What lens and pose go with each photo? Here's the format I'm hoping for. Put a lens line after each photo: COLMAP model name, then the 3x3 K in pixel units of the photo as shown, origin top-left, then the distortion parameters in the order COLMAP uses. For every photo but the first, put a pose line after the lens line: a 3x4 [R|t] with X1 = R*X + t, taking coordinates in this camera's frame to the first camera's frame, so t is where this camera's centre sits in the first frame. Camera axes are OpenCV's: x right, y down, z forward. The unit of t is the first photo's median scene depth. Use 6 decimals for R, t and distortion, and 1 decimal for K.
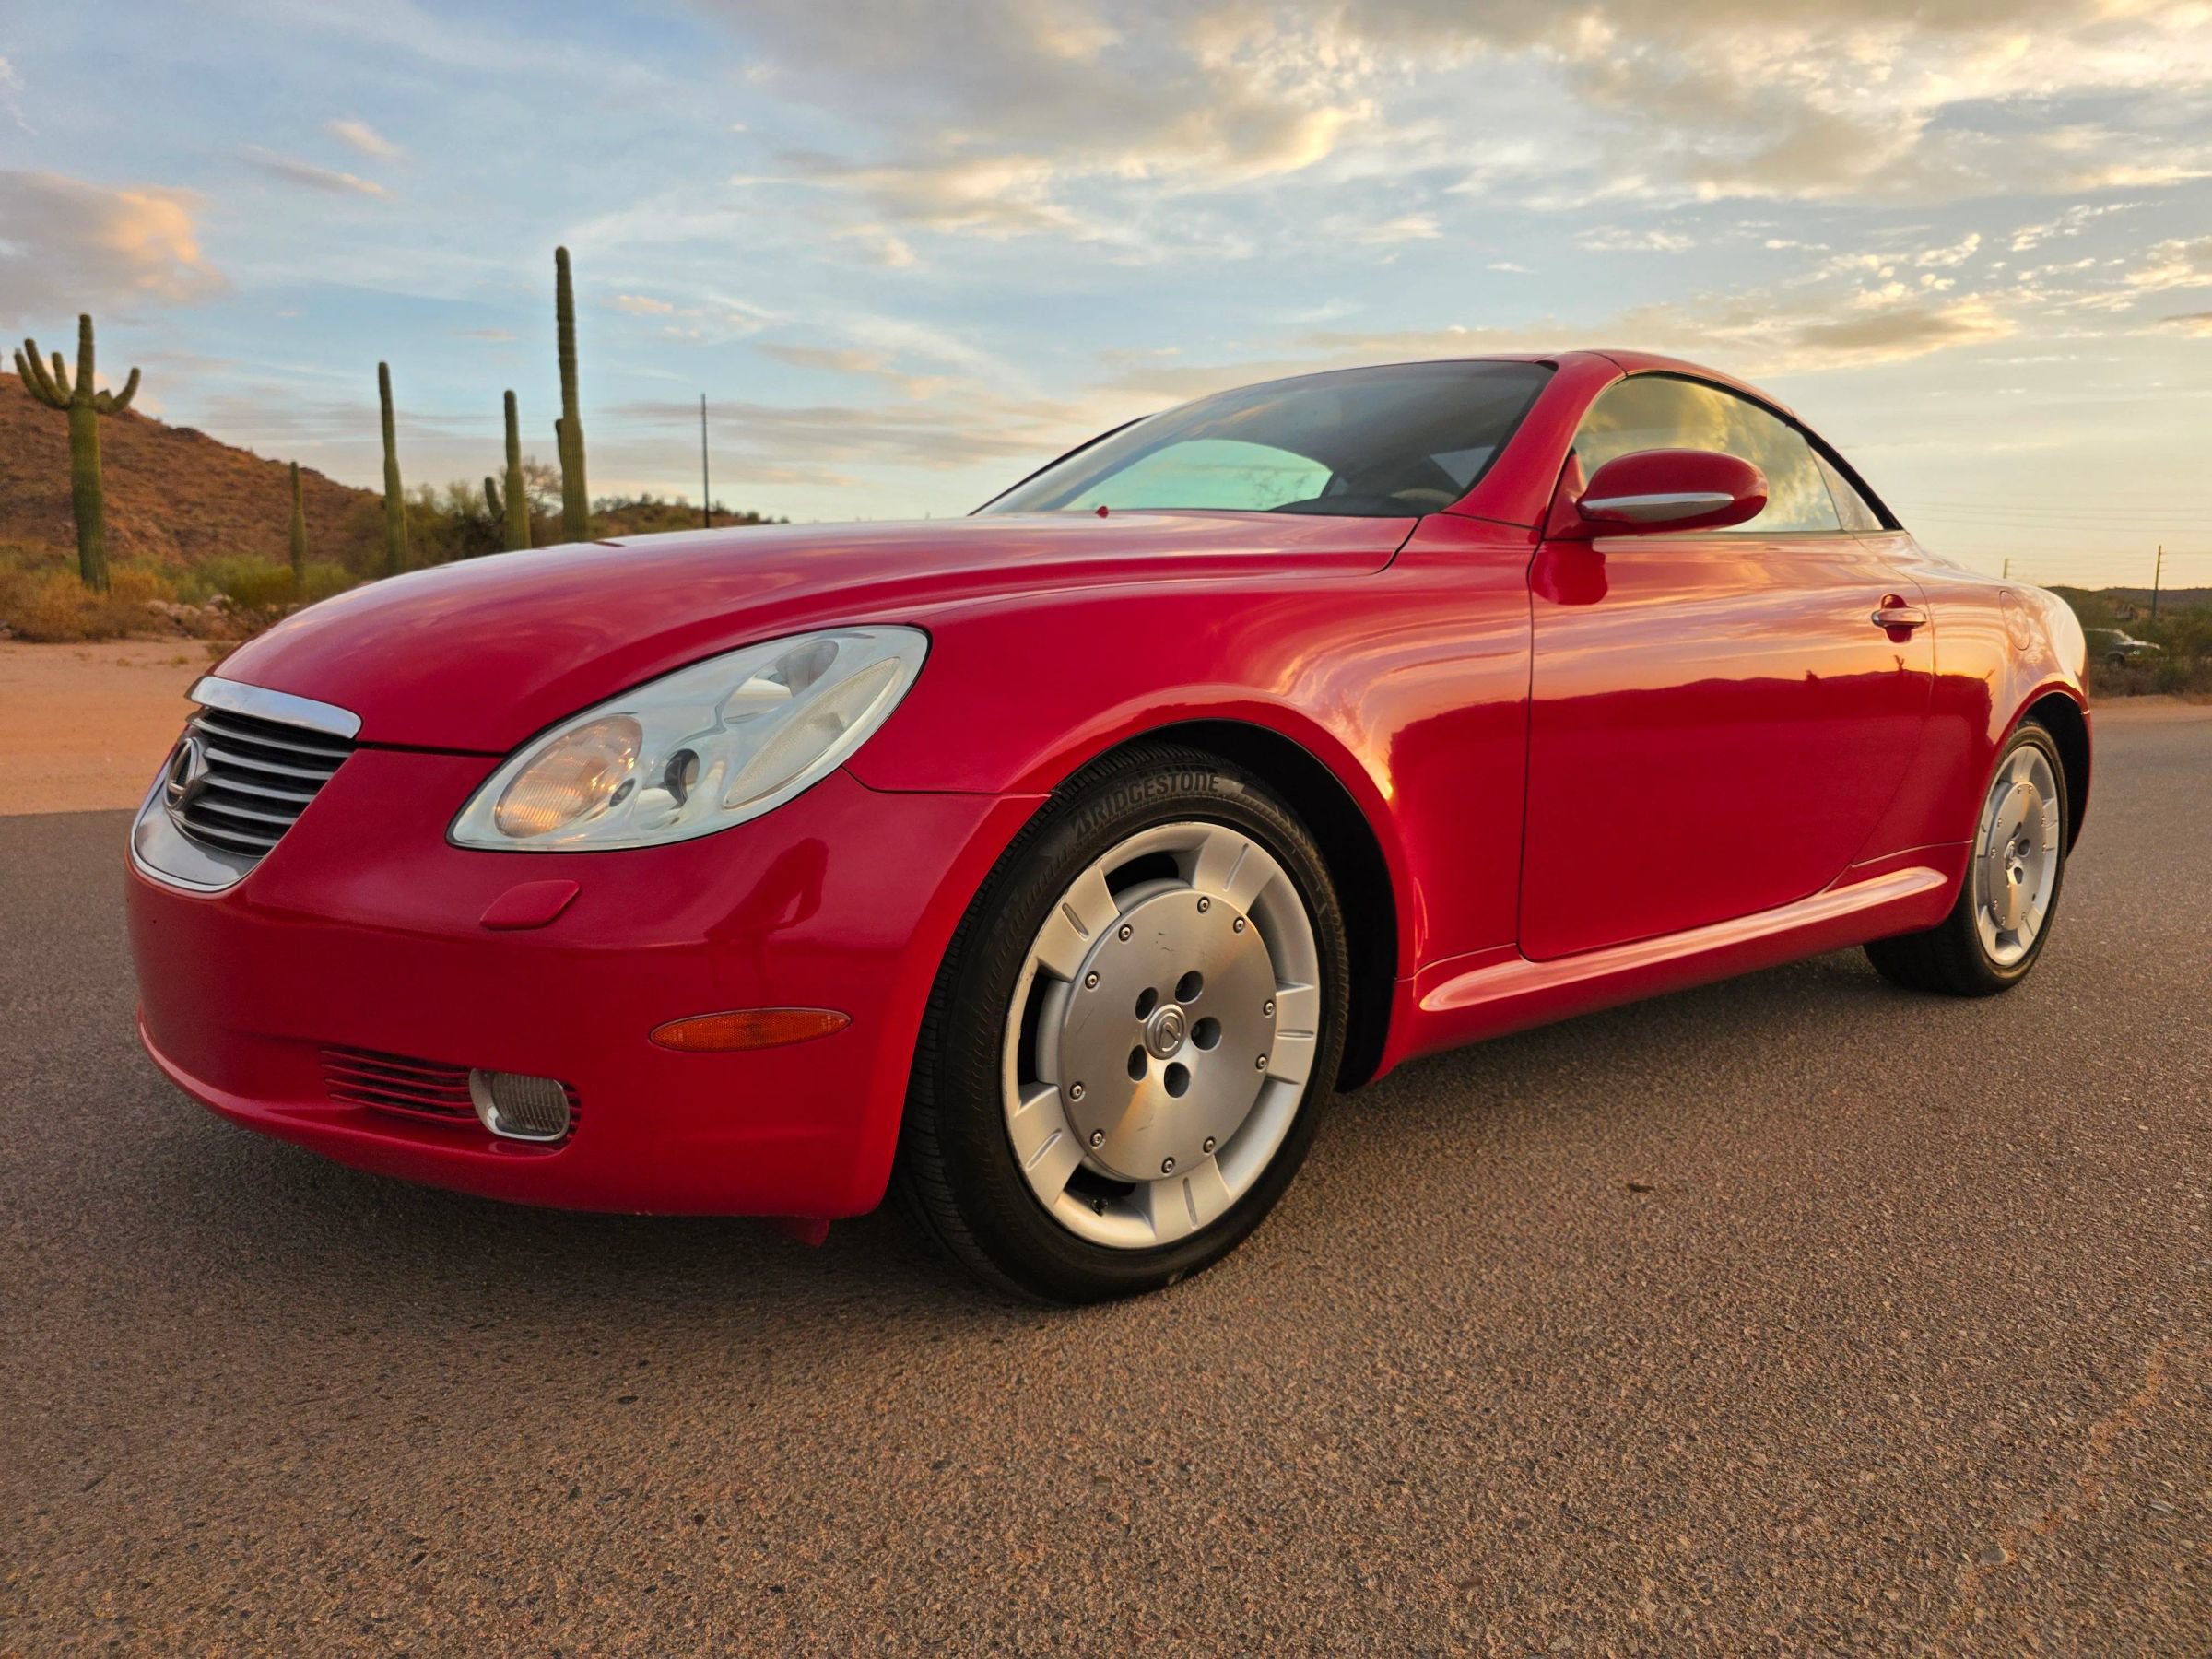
lens RADIAL K [[1524.7, 0, 1104.9], [0, 1524.7, 828.8], [0, 0, 1]] dist [0.025651, -0.026769]
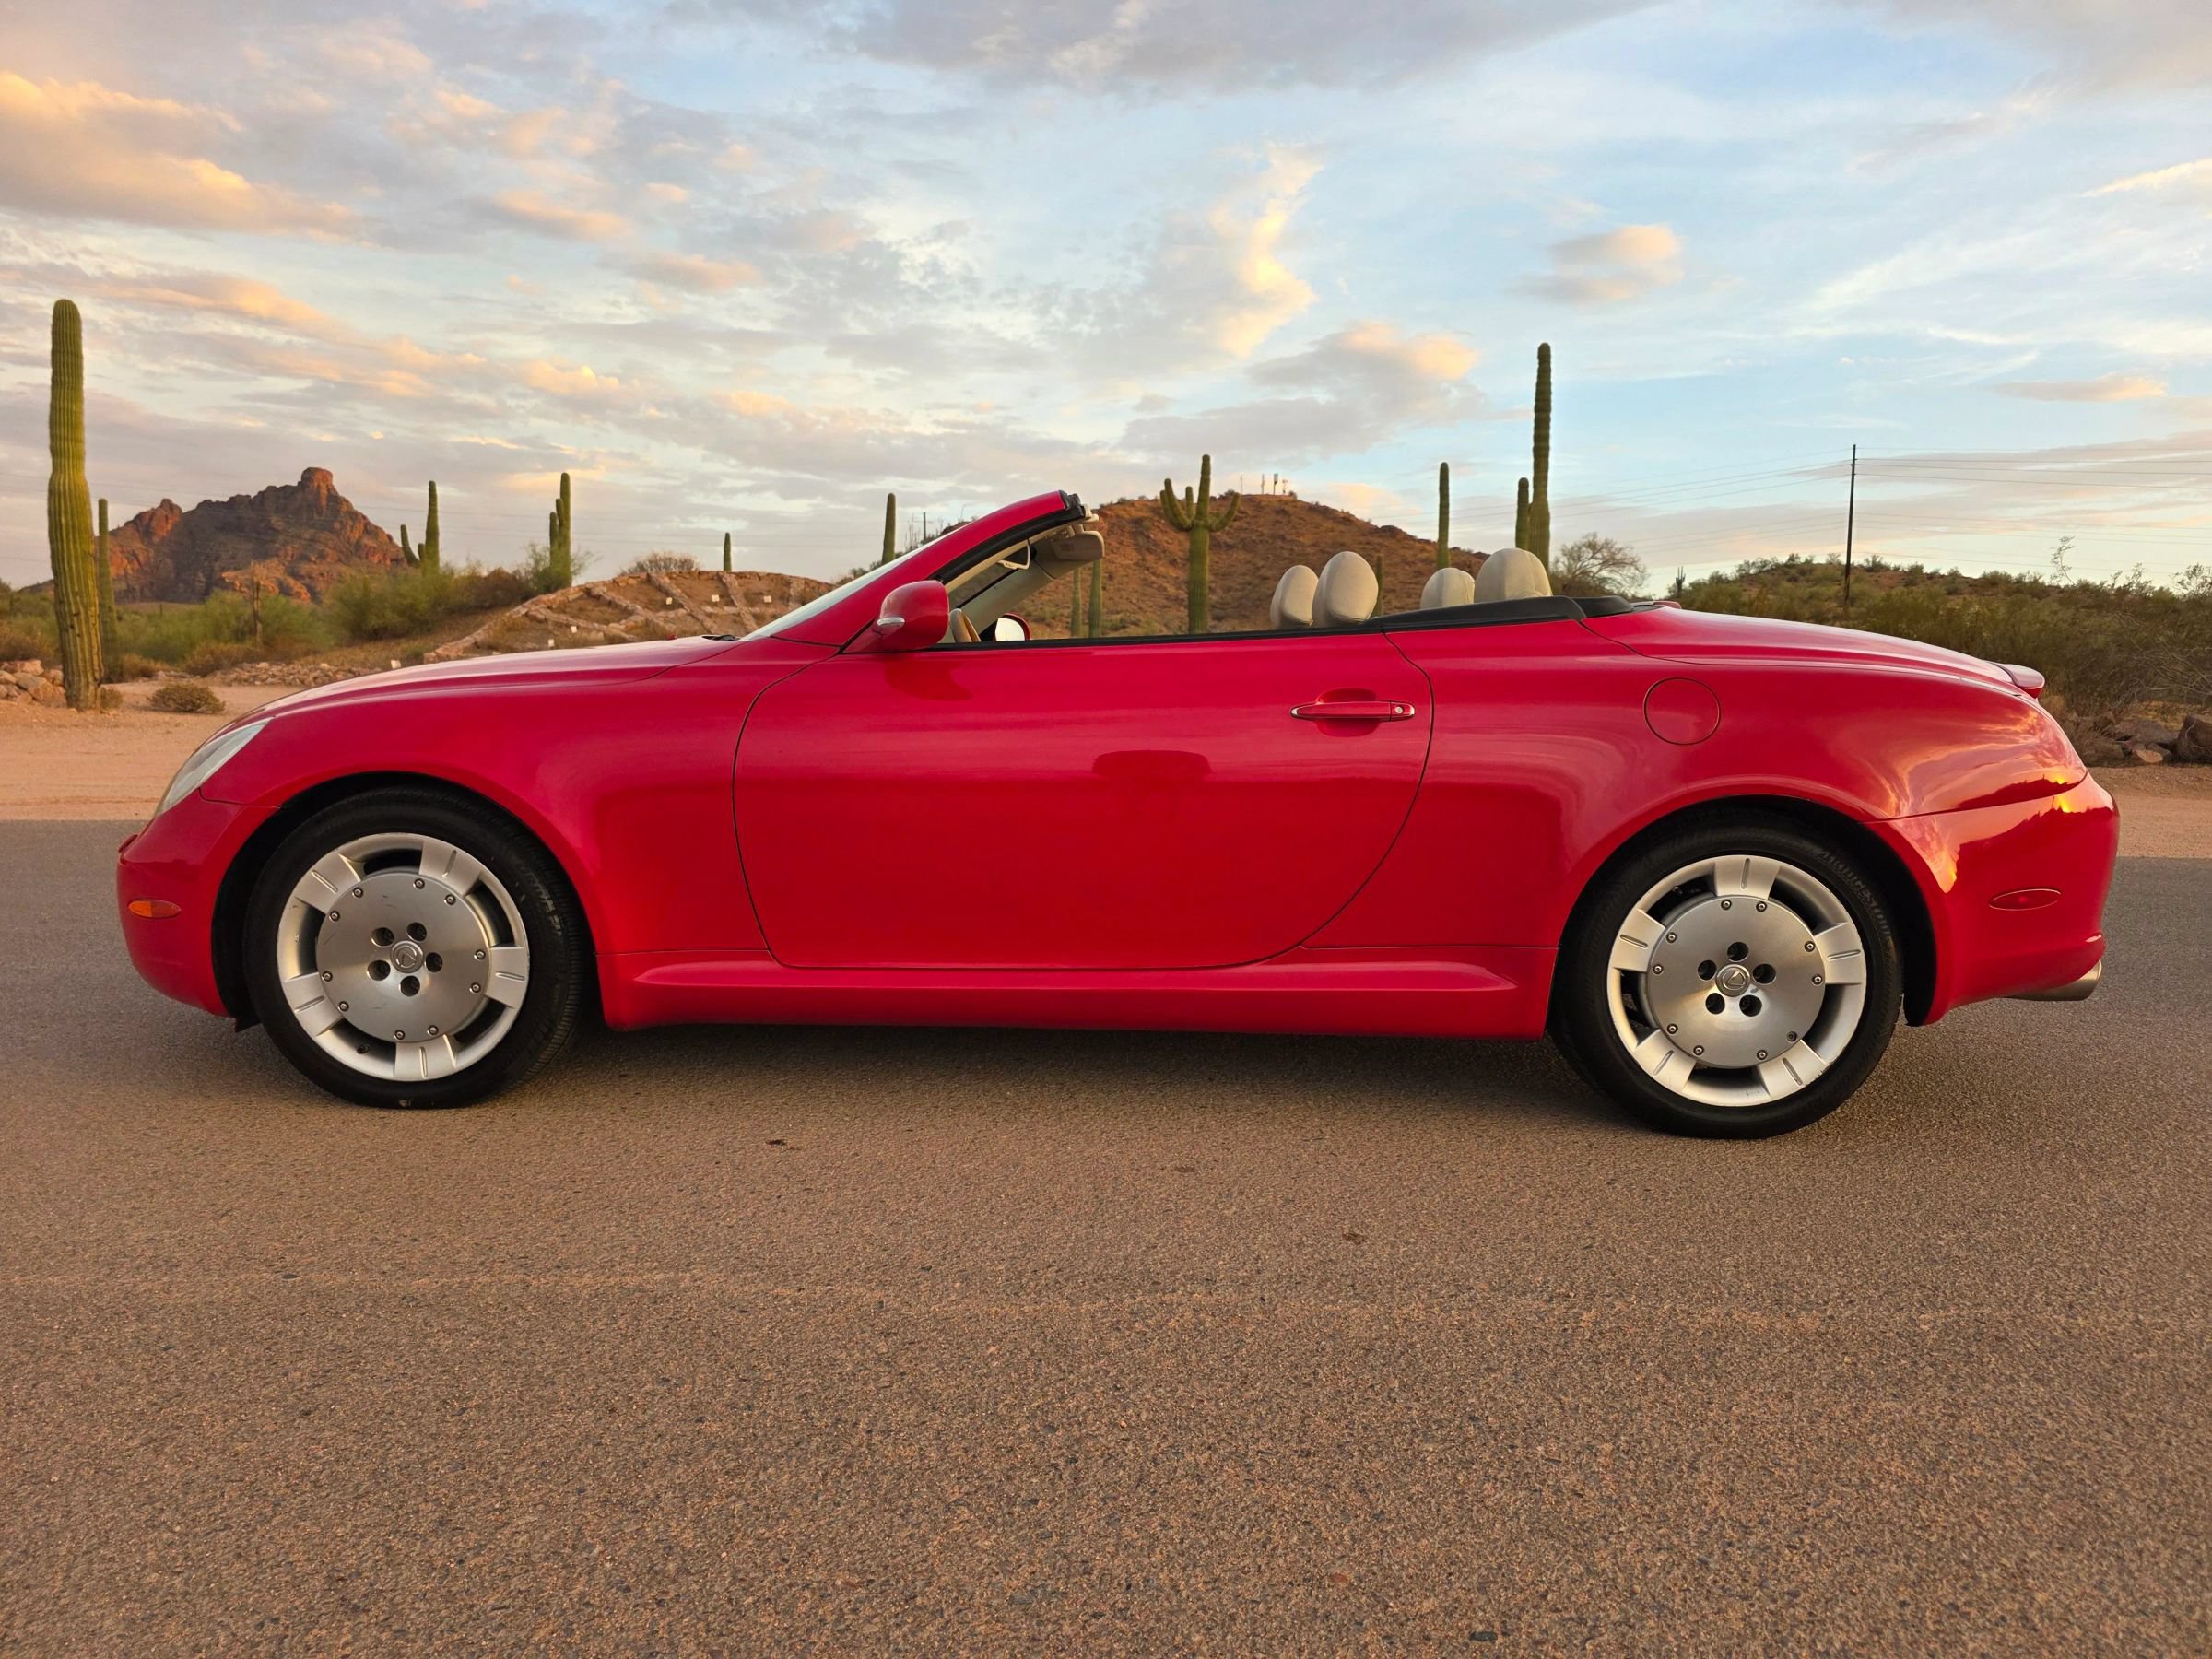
lens RADIAL K [[1524.7, 0, 1115.6], [0, 1524.7, 840.0], [0, 0, 1]] dist [0.025651, -0.026769]
pose [[0.735569, 0.058651, -0.674906, 1.744357], [-0.081510, 0.996670, -0.002223, -0.055541], [0.672529, 0.056647, 0.737900, 0.263457]]
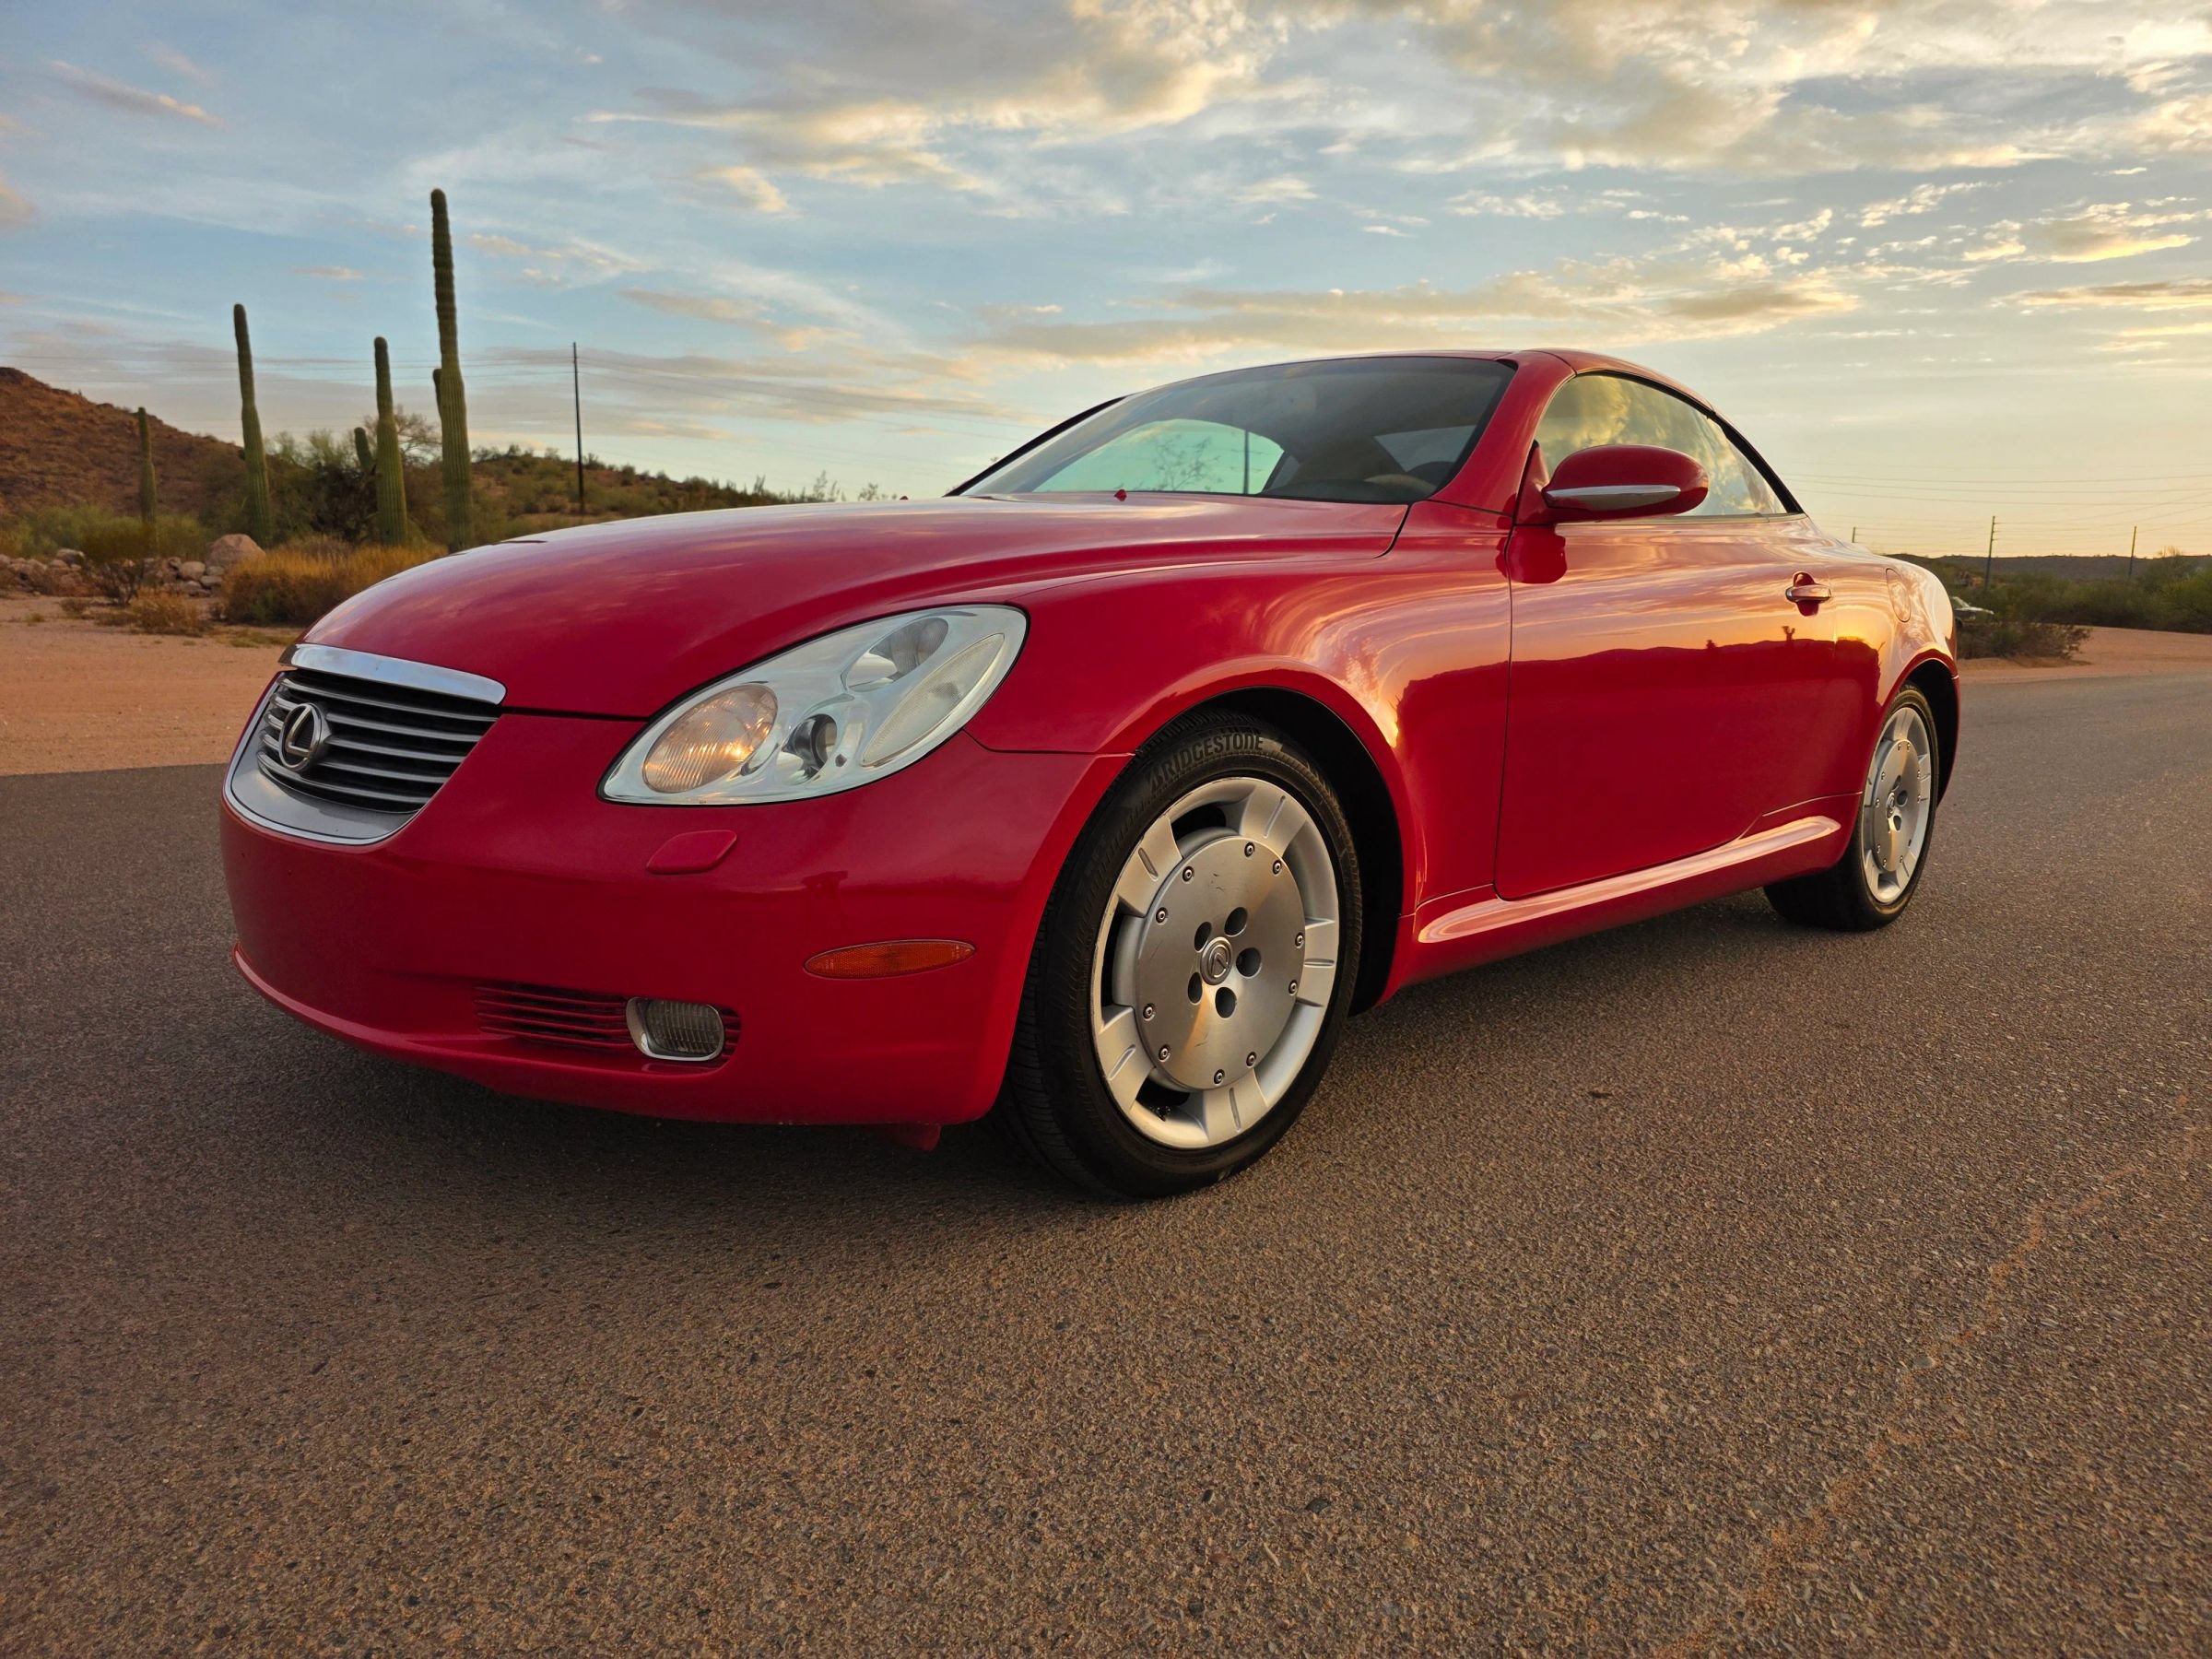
lens RADIAL K [[1524.7, 0, 1121.9], [0, 1524.7, 834.3], [0, 0, 1]] dist [0.025651, -0.026769]
pose [[0.996112, -0.008368, 0.087696, -0.128749], [0.005793, 0.999546, 0.029575, 0.004197], [-0.087904, -0.028952, 0.995708, -0.125619]]
